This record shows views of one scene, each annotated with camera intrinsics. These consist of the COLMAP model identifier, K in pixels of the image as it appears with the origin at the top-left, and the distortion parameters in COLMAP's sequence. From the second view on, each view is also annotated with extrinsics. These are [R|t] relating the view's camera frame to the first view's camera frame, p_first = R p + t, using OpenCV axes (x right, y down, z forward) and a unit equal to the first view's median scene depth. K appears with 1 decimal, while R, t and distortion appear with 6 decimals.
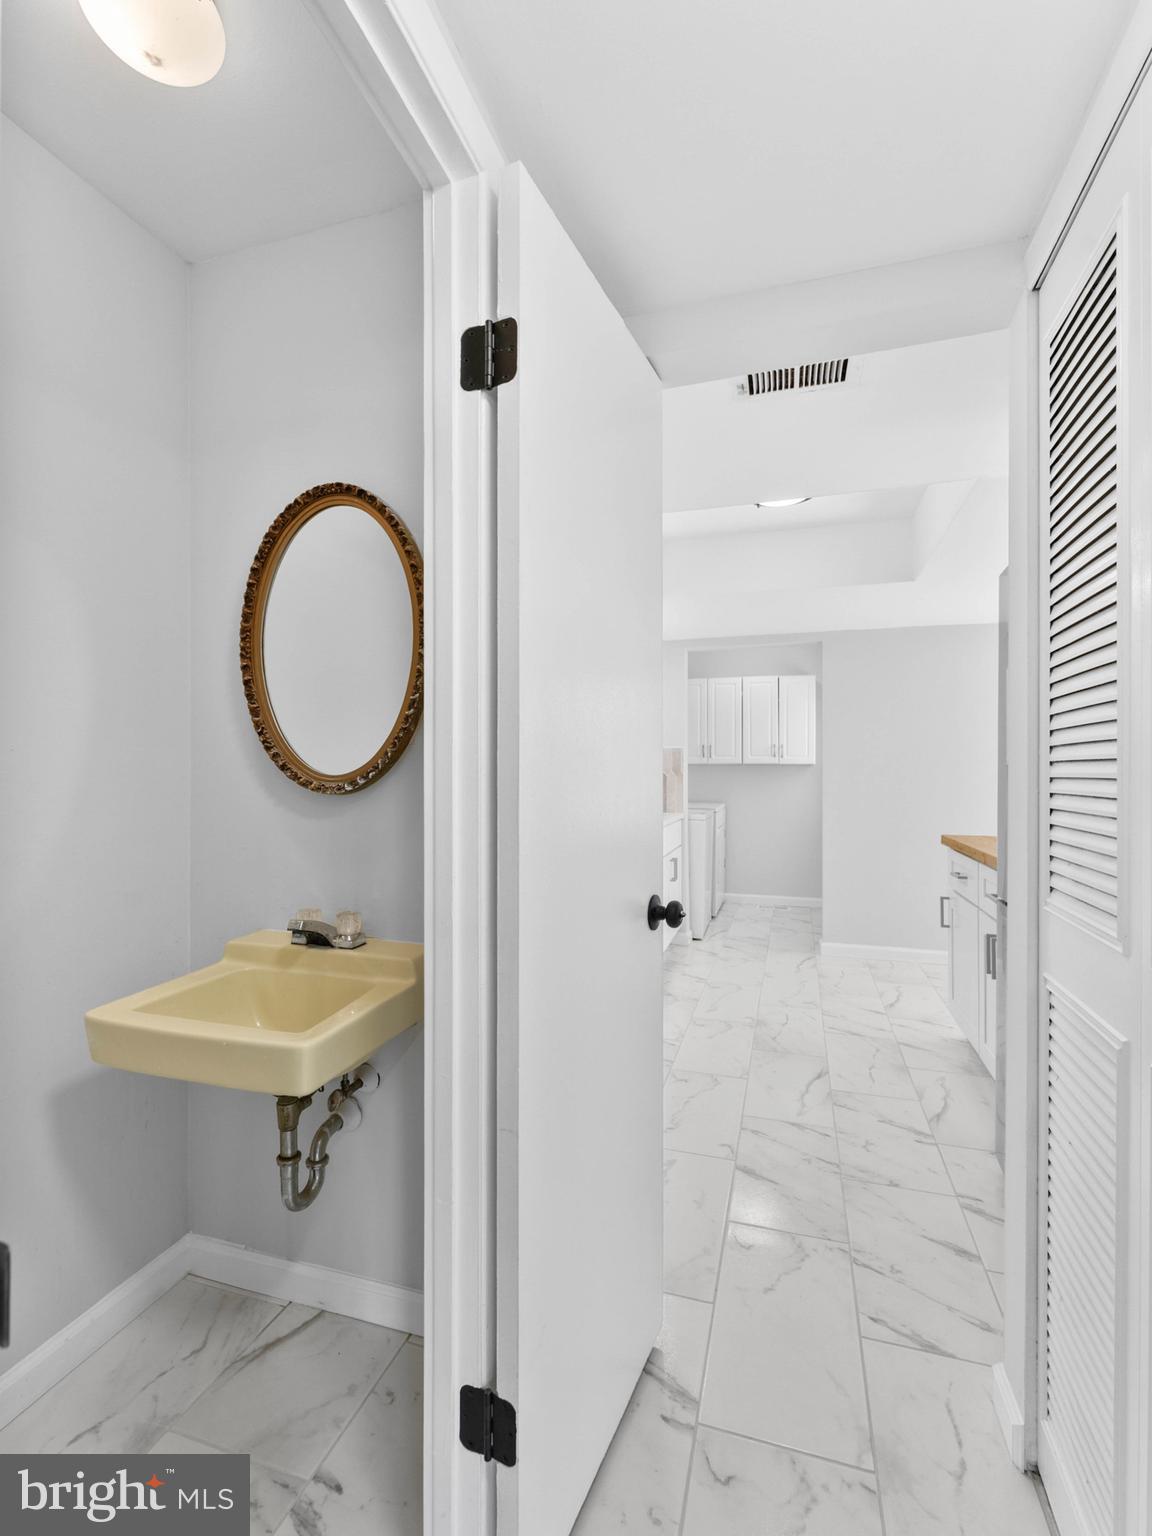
lens RADIAL K [[698.3, 0, 574.8], [0, 698.3, 771.5], [0, 0, 1]] dist [0.001860, -0.000586]
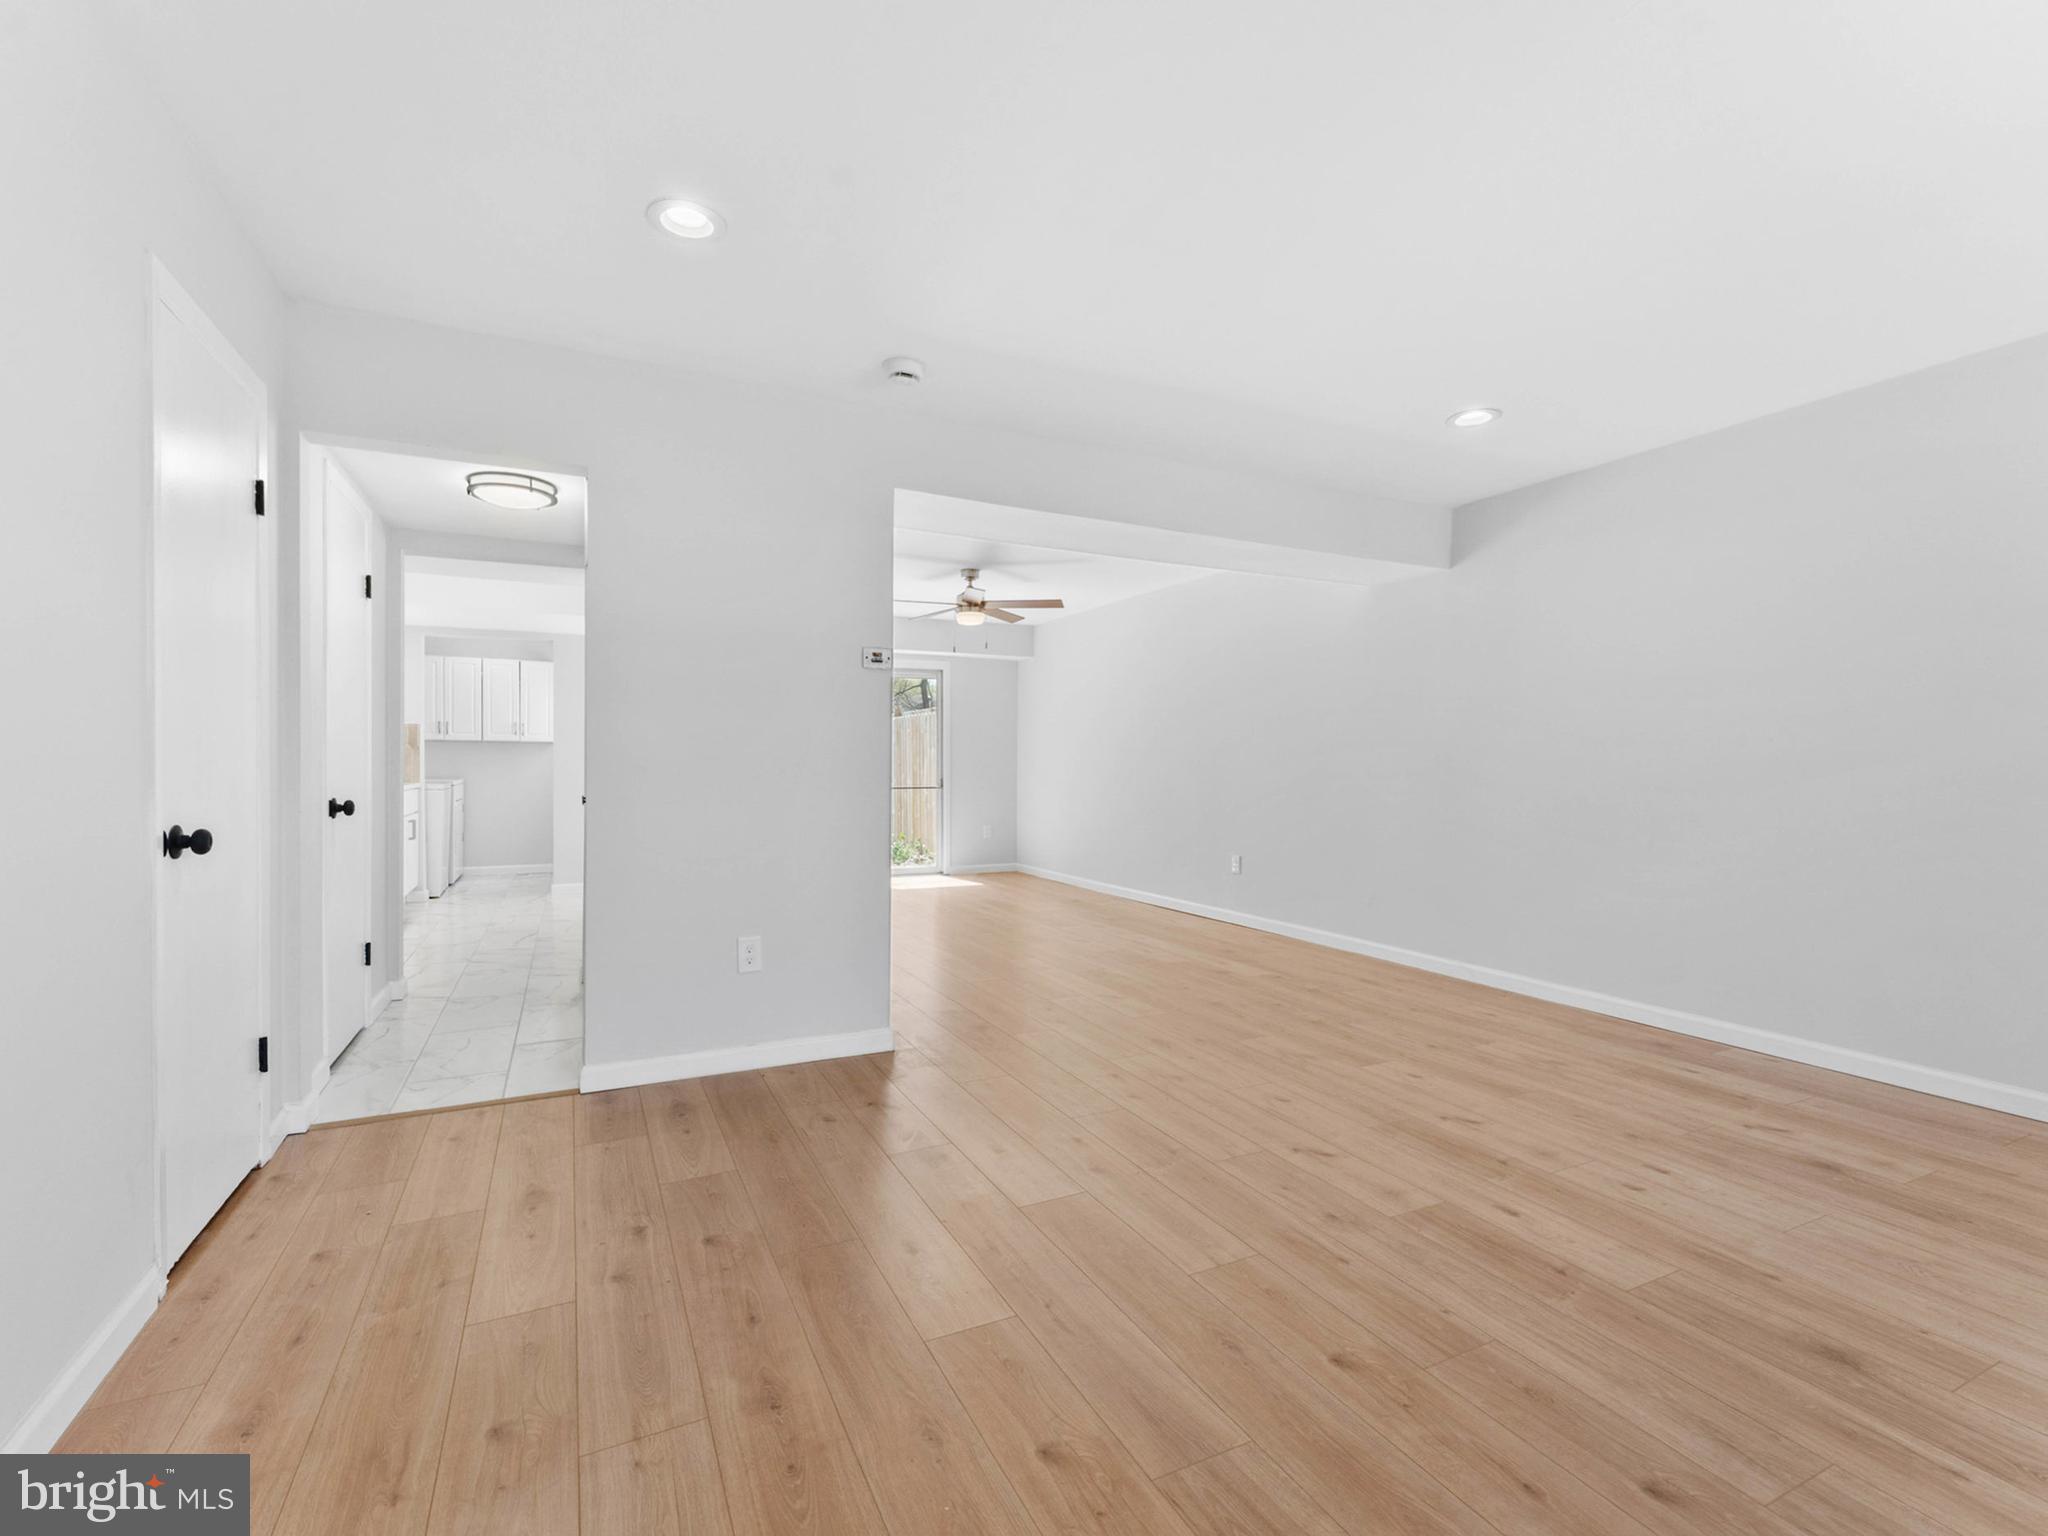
lens RADIAL K [[931.1, 0, 1020.1], [0, 931.1, 767.6], [0, 0, 1]] dist [0.001860, -0.000586]
pose [[0.731879, -0.000456, 0.681434, -0.122440], [-0.003519, 0.999984, 0.004449, 0.020477], [-0.681425, -0.005654, 0.731866, -0.574507]]
